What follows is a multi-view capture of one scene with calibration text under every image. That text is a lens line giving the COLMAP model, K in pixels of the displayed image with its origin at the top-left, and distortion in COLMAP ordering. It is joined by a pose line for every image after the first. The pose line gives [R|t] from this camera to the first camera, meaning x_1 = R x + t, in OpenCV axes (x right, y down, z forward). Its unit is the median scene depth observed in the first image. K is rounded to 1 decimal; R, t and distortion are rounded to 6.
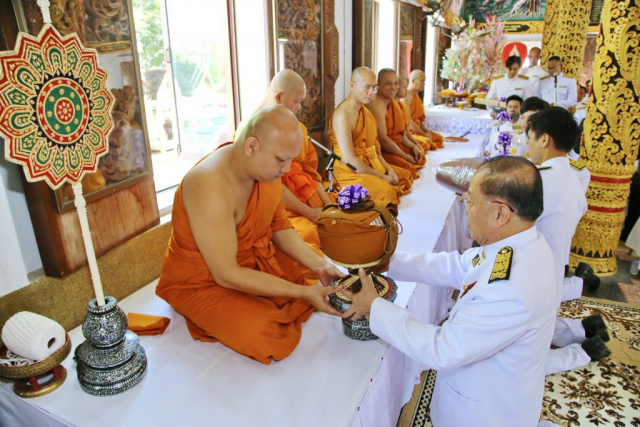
lens RADIAL K [[428.9, 0, 323.0], [0, 428.9, 219.8], [0, 0, 1]] dist [-0.121561, 0.063300]
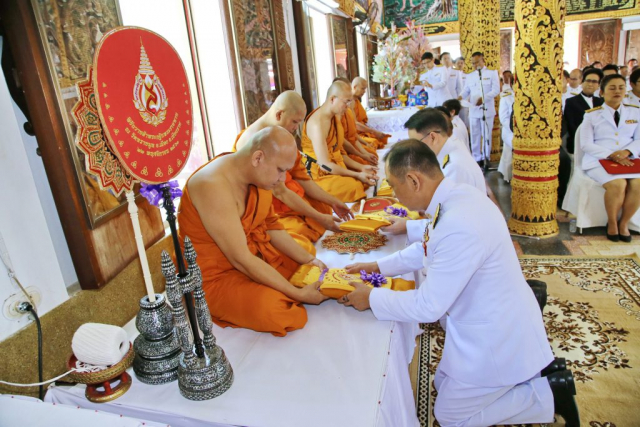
lens RADIAL K [[428.9, 0, 319.7], [0, 428.9, 218.0], [0, 0, 1]] dist [-0.121561, 0.063300]
pose [[0.983564, -0.130595, 0.124684, -0.090497], [0.134849, 0.990518, -0.026271, 0.033027], [-0.120070, 0.042653, 0.991849, -0.080591]]
